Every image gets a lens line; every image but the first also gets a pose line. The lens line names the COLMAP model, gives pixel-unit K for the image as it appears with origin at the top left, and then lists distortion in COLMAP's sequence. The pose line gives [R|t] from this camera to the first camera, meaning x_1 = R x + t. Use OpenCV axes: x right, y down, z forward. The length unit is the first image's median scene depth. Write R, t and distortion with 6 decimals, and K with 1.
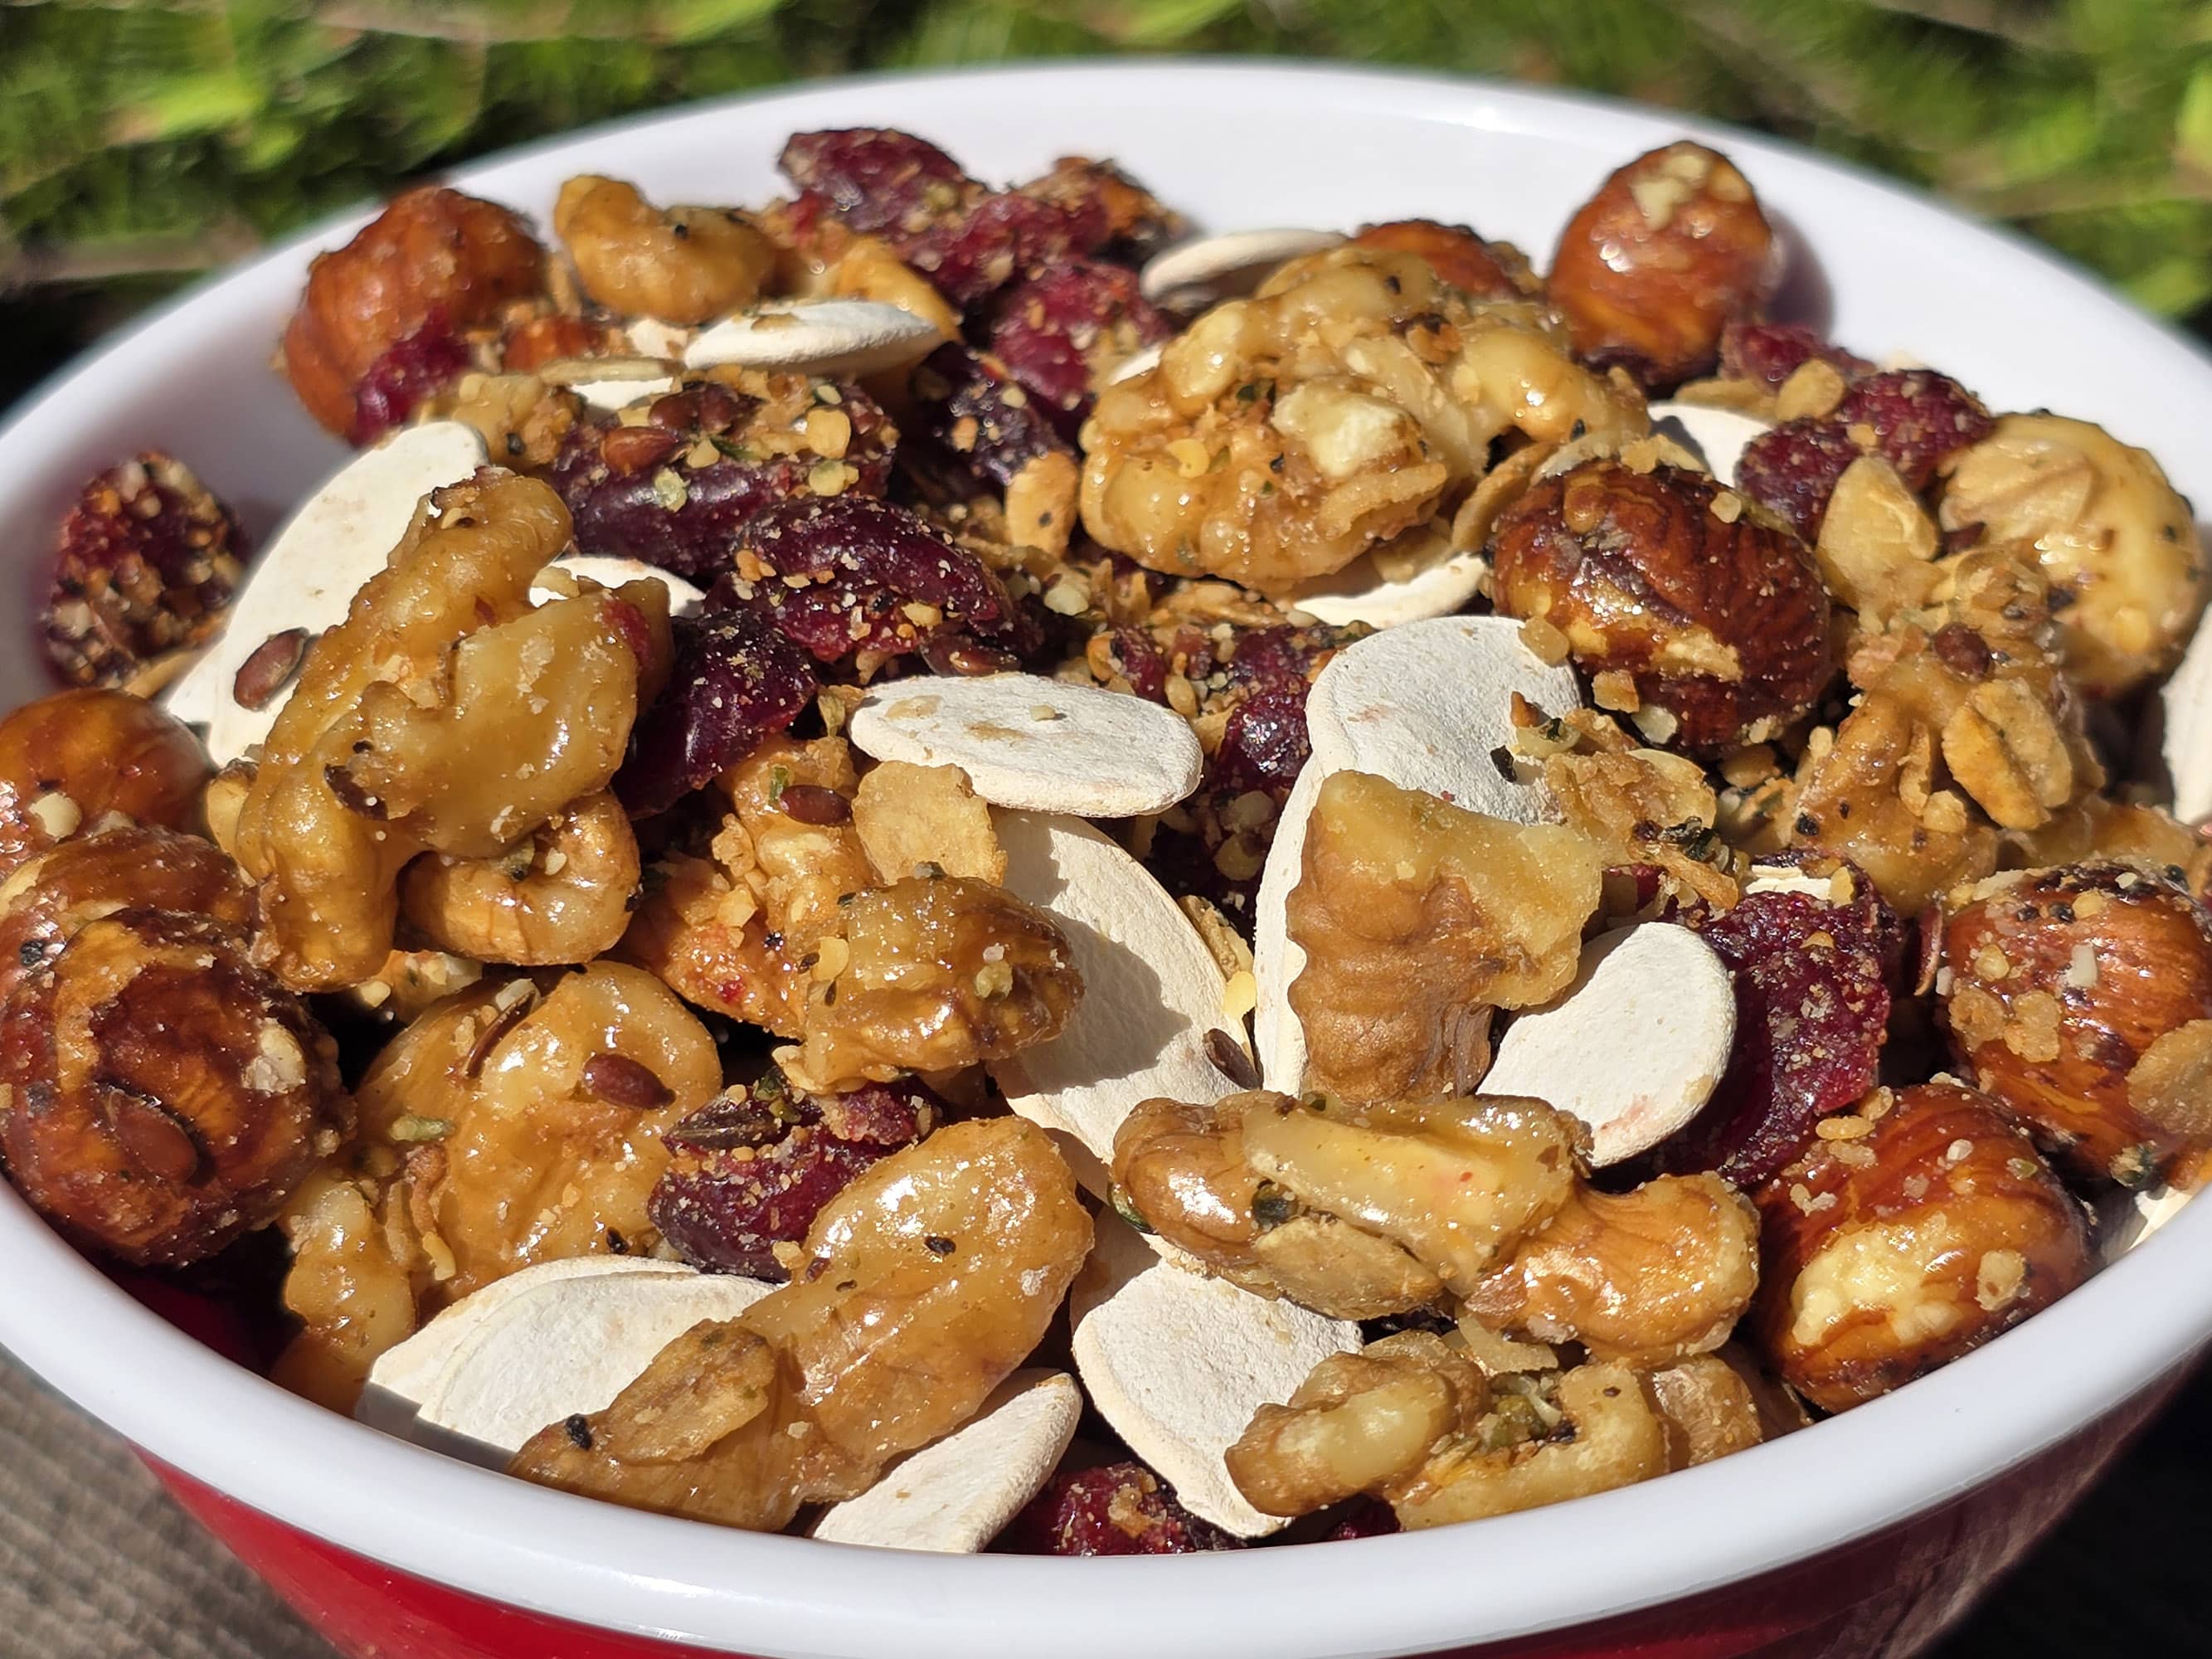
lens RADIAL K [[4519.0, 0, 1110.0], [0, 4519.0, 647.7], [0, 0, 1]] dist [0.229605, -1.313017]
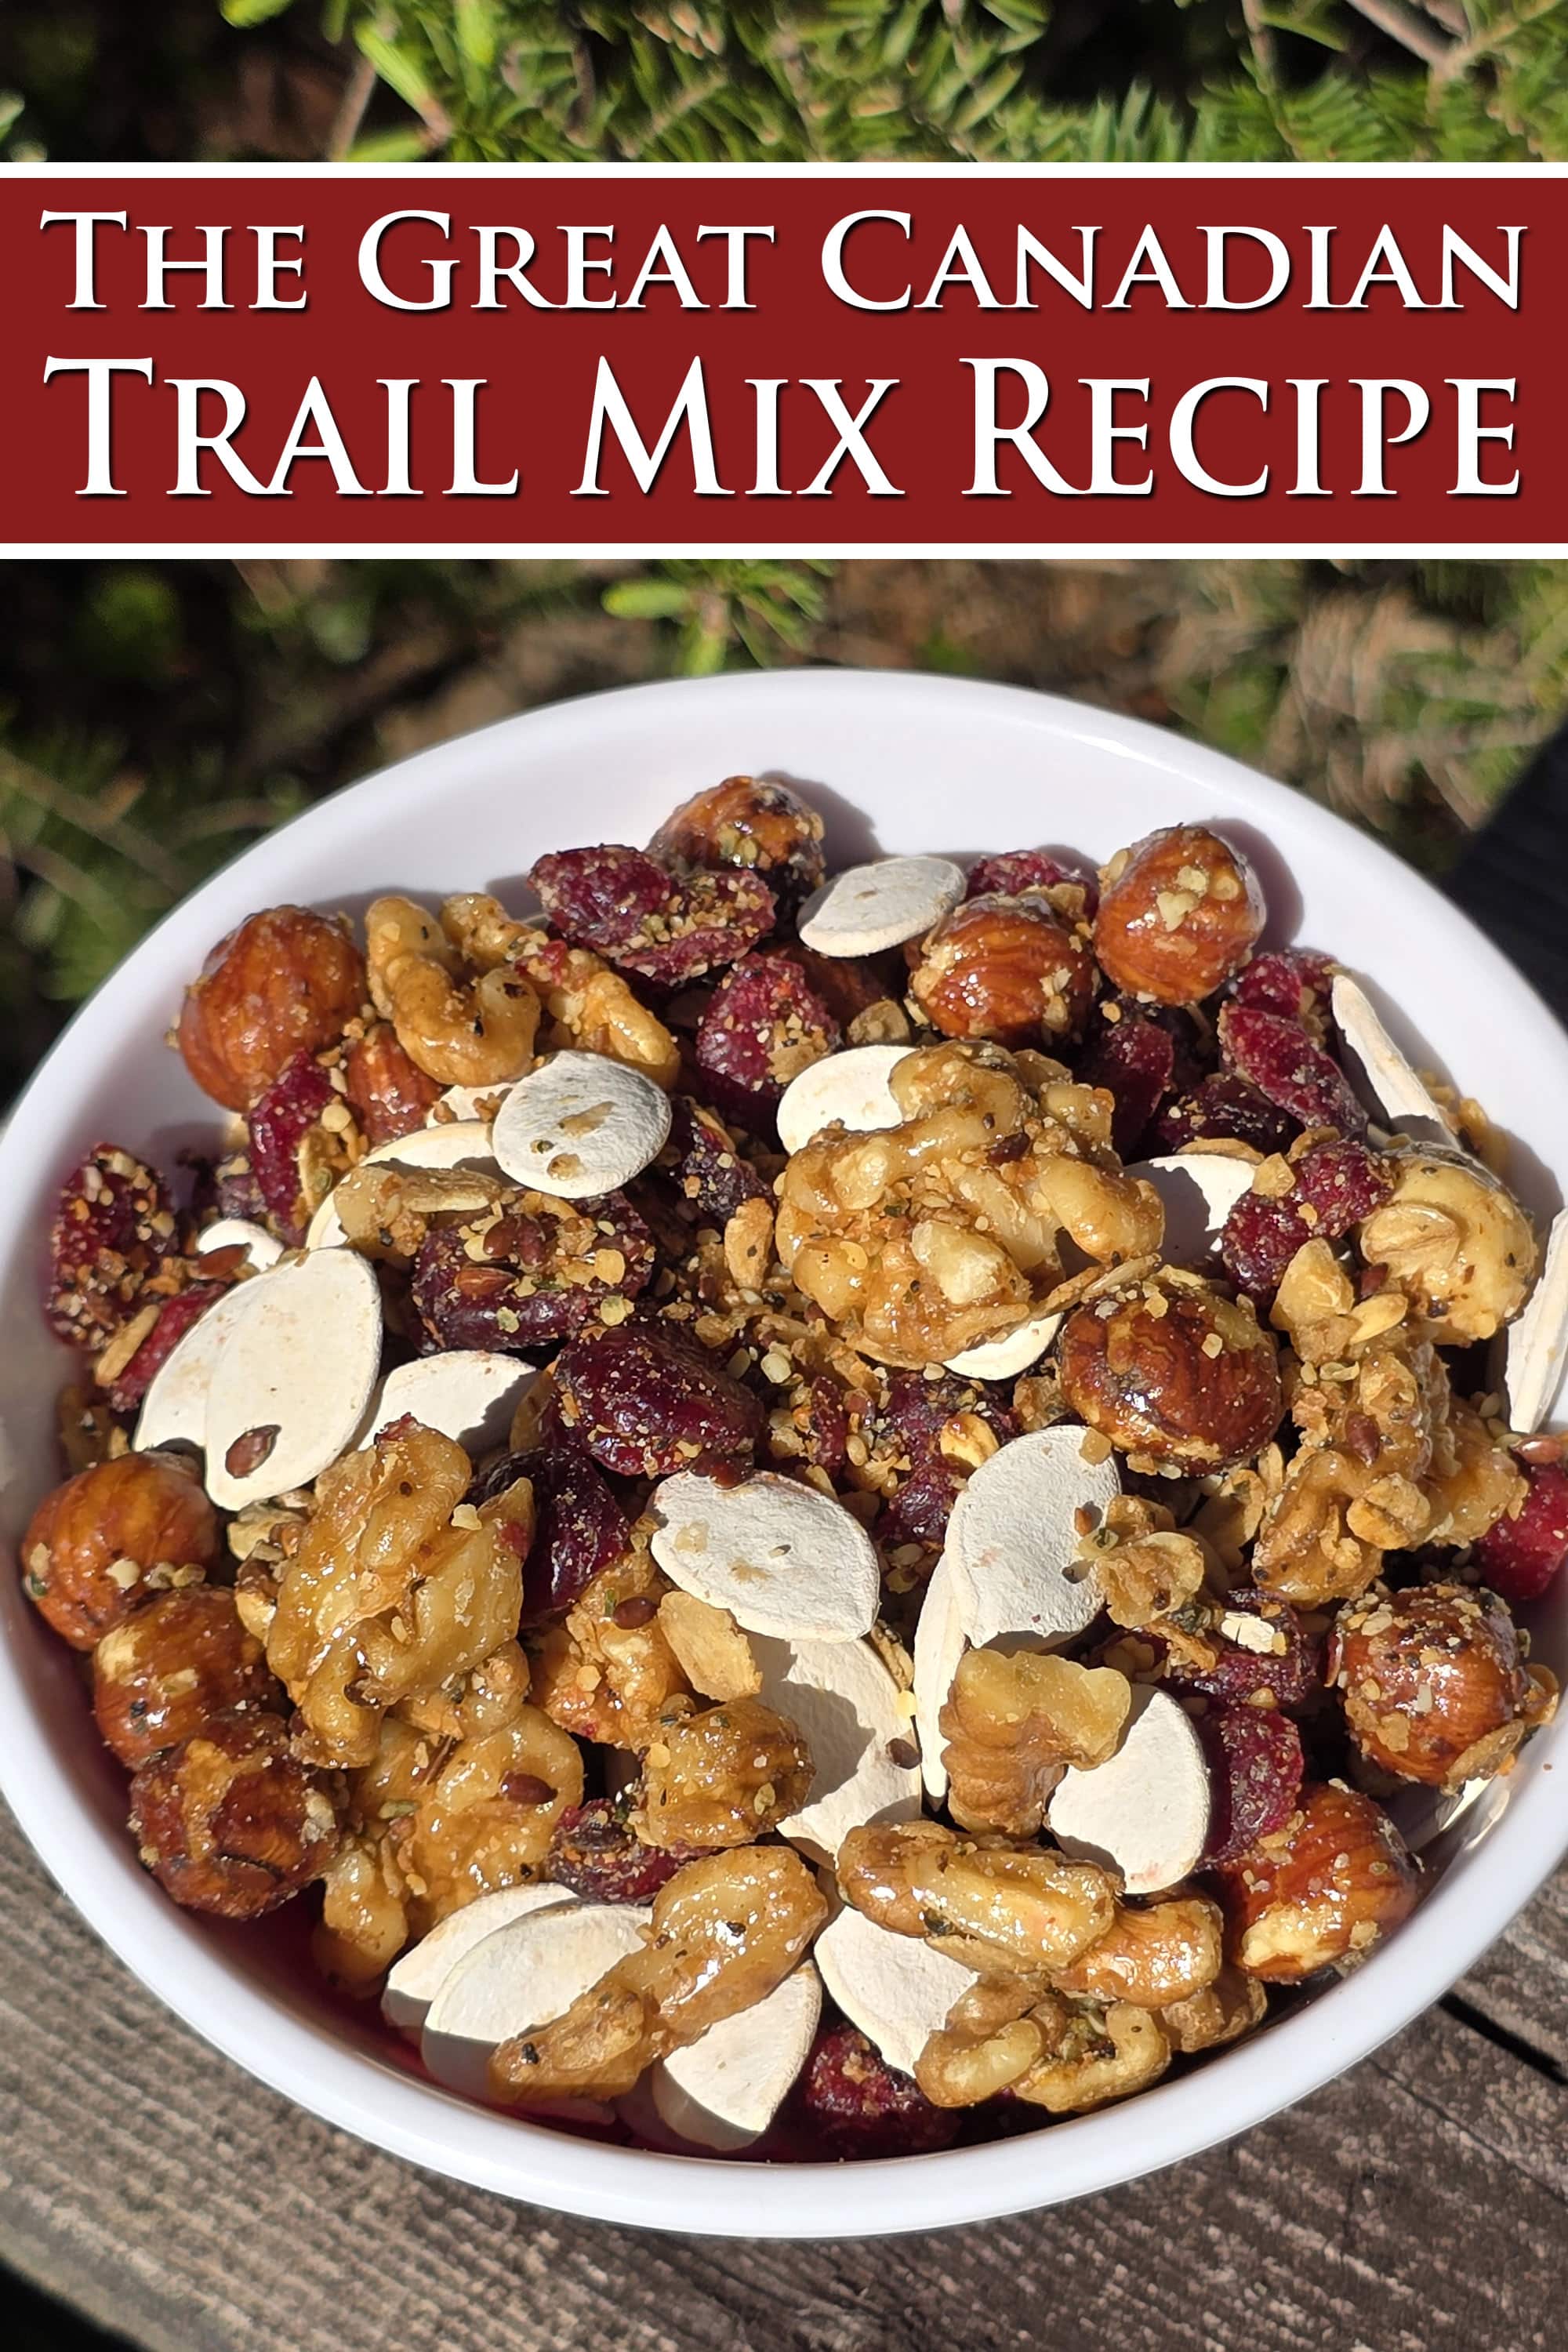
lens RADIAL K [[5287.0, 0, 932.5], [0, 5287.0, 1269.7], [0, 0, 1]] dist [0.249715, -0.781731]
pose [[0.997345, -0.046574, 0.055985, -0.058274], [0.016957, 0.896147, 0.443434, -0.870352], [-0.070823, -0.441307, 0.894557, -0.589543]]
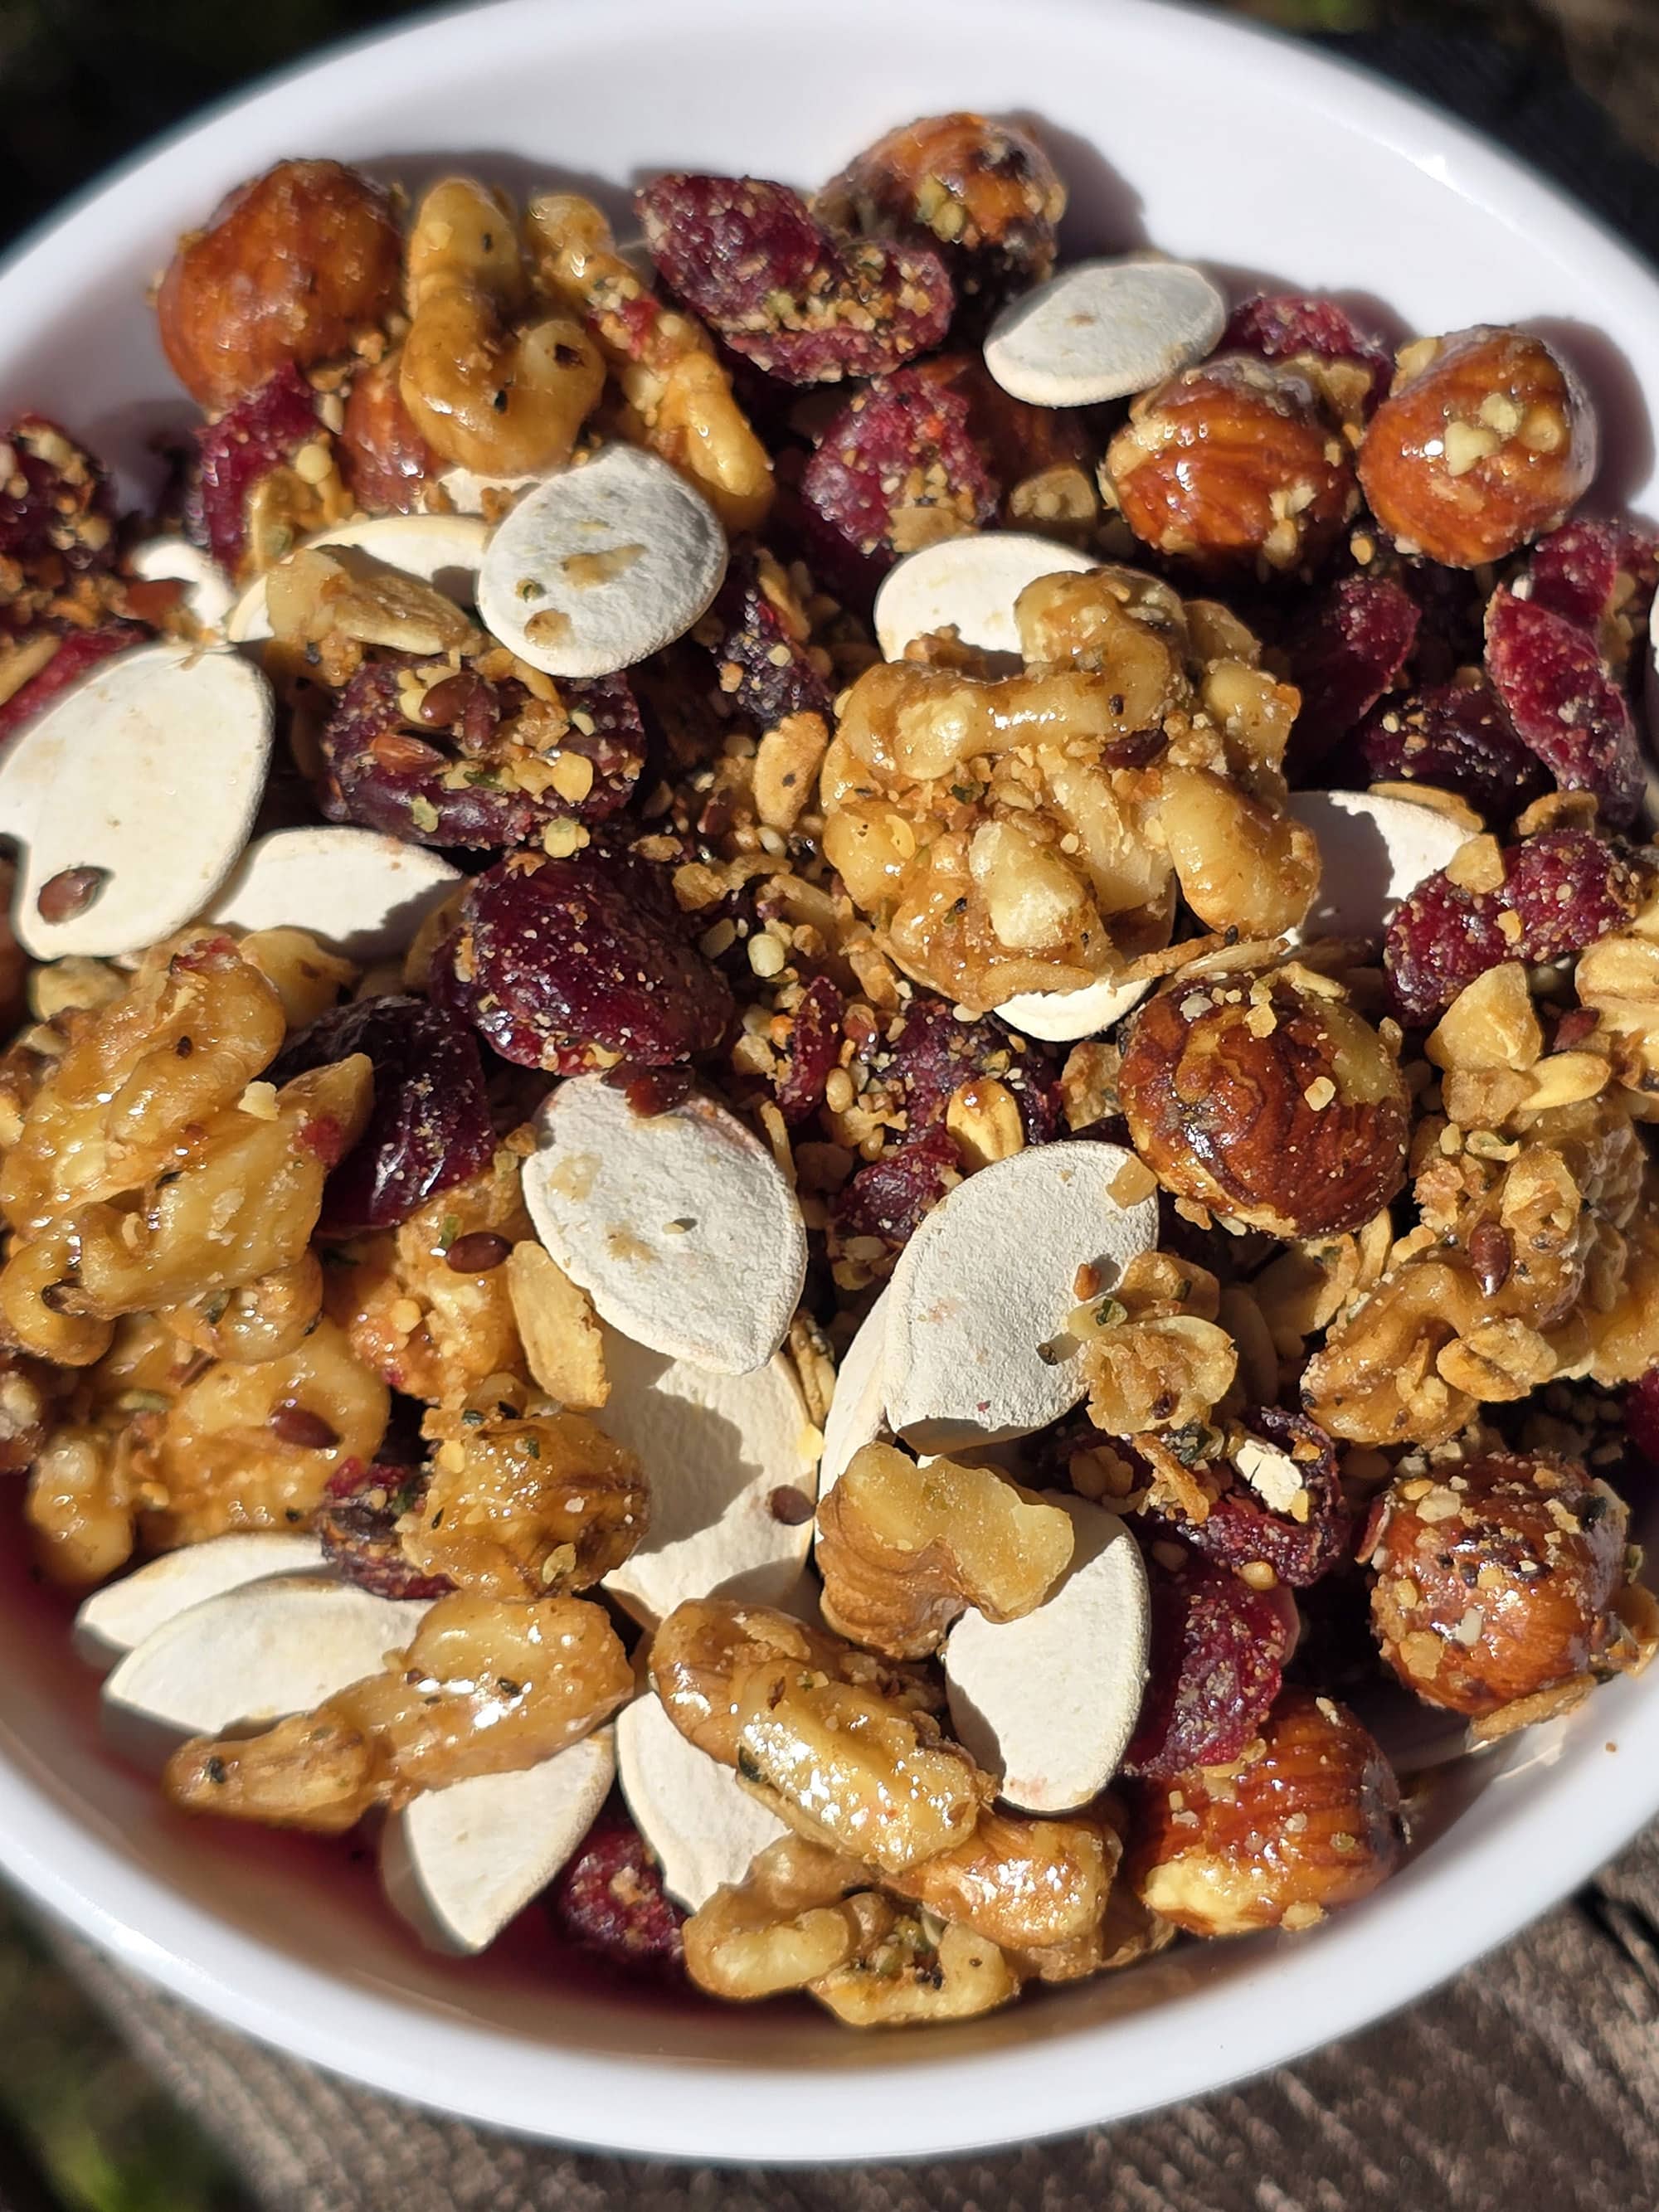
lens RADIAL K [[4519.0, 0, 1009.0], [0, 4519.0, 1113.7], [0, 0, 1]] dist [0.229605, -1.313017]
pose [[0.979991, 0.196211, -0.033443, 0.101758], [-0.133608, 0.773018, 0.620155, -0.734338], [0.147533, -0.603278, 0.783766, 0.110866]]
